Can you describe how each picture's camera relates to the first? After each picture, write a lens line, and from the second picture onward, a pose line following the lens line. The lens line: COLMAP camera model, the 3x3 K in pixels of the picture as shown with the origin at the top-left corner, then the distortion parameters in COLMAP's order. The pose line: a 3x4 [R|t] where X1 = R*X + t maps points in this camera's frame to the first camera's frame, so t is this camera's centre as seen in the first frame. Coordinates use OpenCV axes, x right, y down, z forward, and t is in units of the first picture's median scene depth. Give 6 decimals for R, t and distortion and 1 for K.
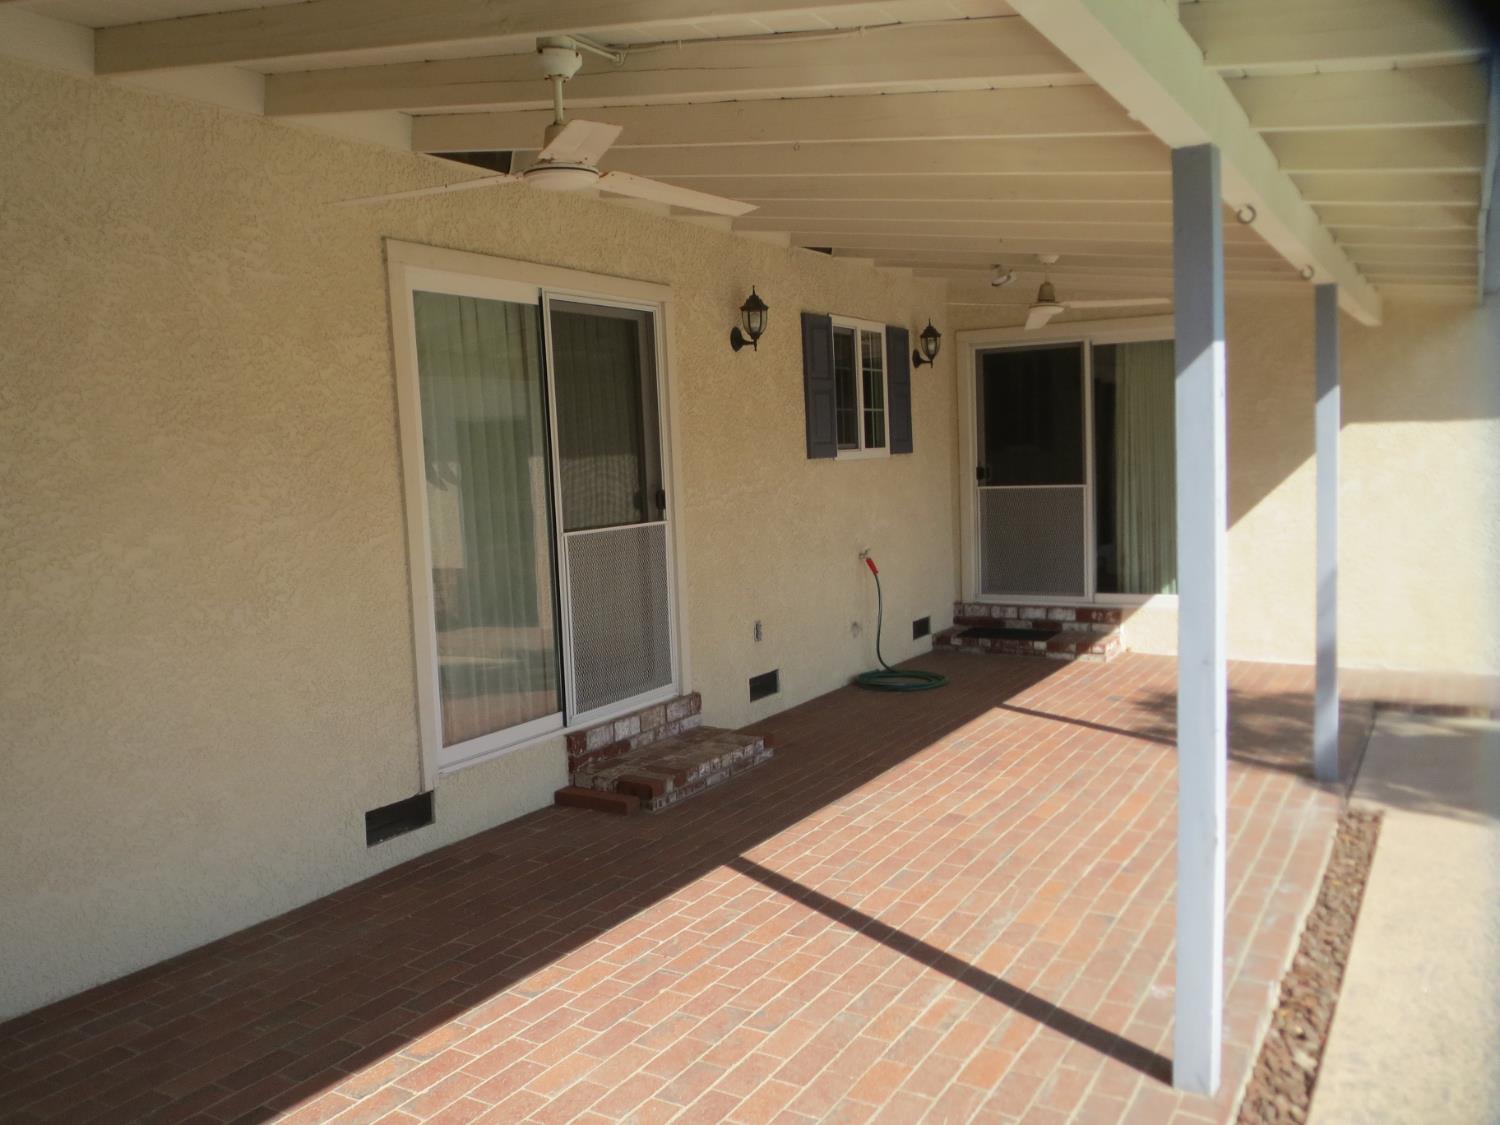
lens RADIAL K [[1252.1, 0, 750.0], [0, 1252.1, 562.5], [0, 0, 1]] dist [-0.048079, 0.007312]
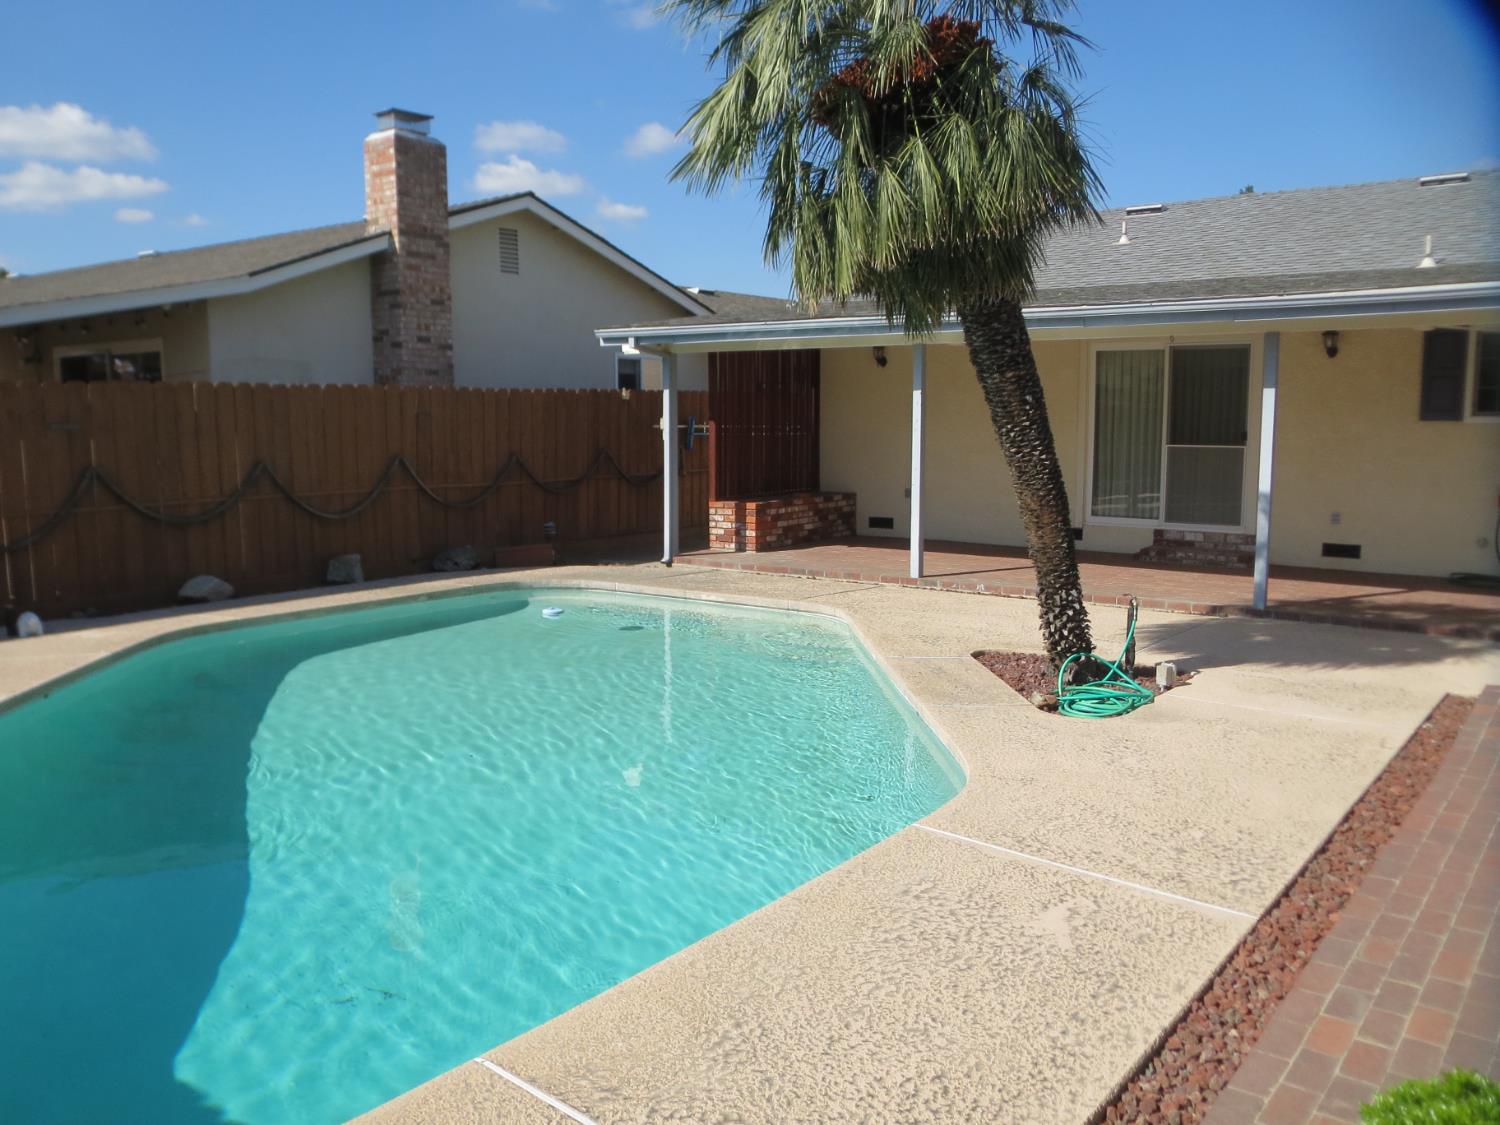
lens RADIAL K [[1308.0, 0, 750.0], [0, 1308.0, 562.5], [0, 0, 1]] dist [0.097280, 0.003965]
pose [[-0.097583, 0.148294, -0.984117, 2.379654], [-0.096603, 0.982756, 0.157668, -0.121494], [0.990528, 0.110455, -0.081574, 0.428093]]
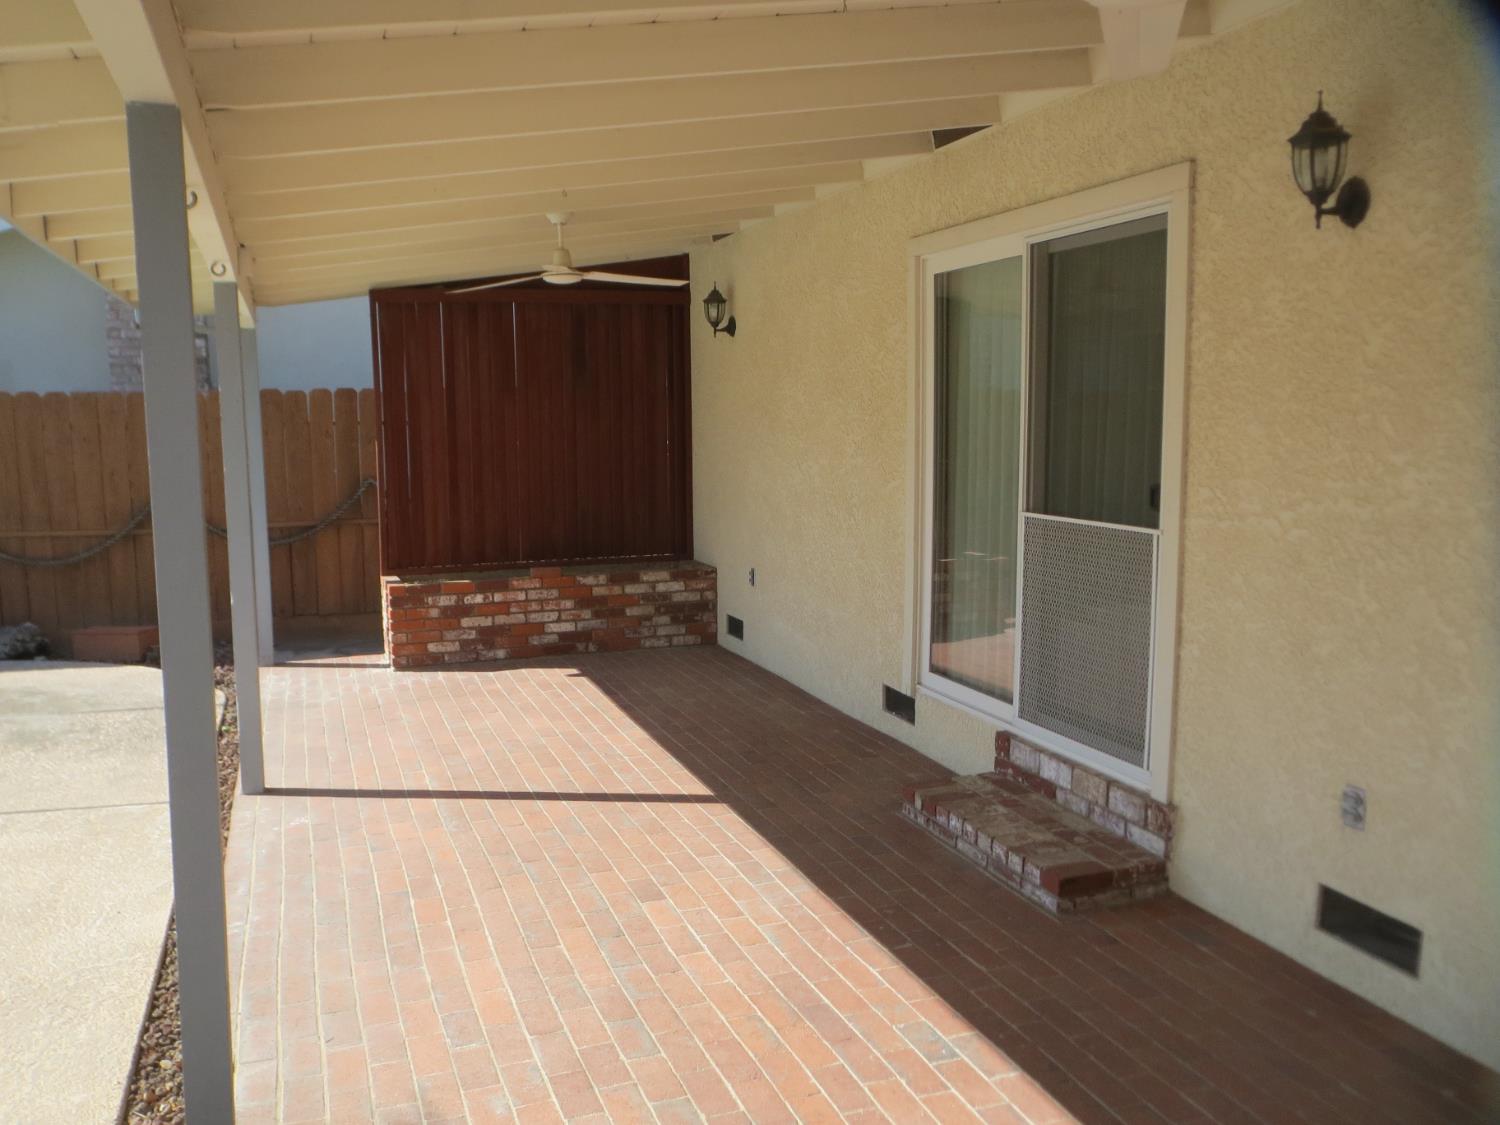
lens RADIAL K [[1280.3, 0, 684.4], [0, 1280.3, 566.7], [0, 0, 1]] dist [0.042623, 0.004228]
pose [[-0.676564, 0.128796, -0.725033, 0.658373], [-0.036725, 0.977459, 0.207907, -0.161384], [0.735467, 0.167289, -0.656584, 1.386182]]
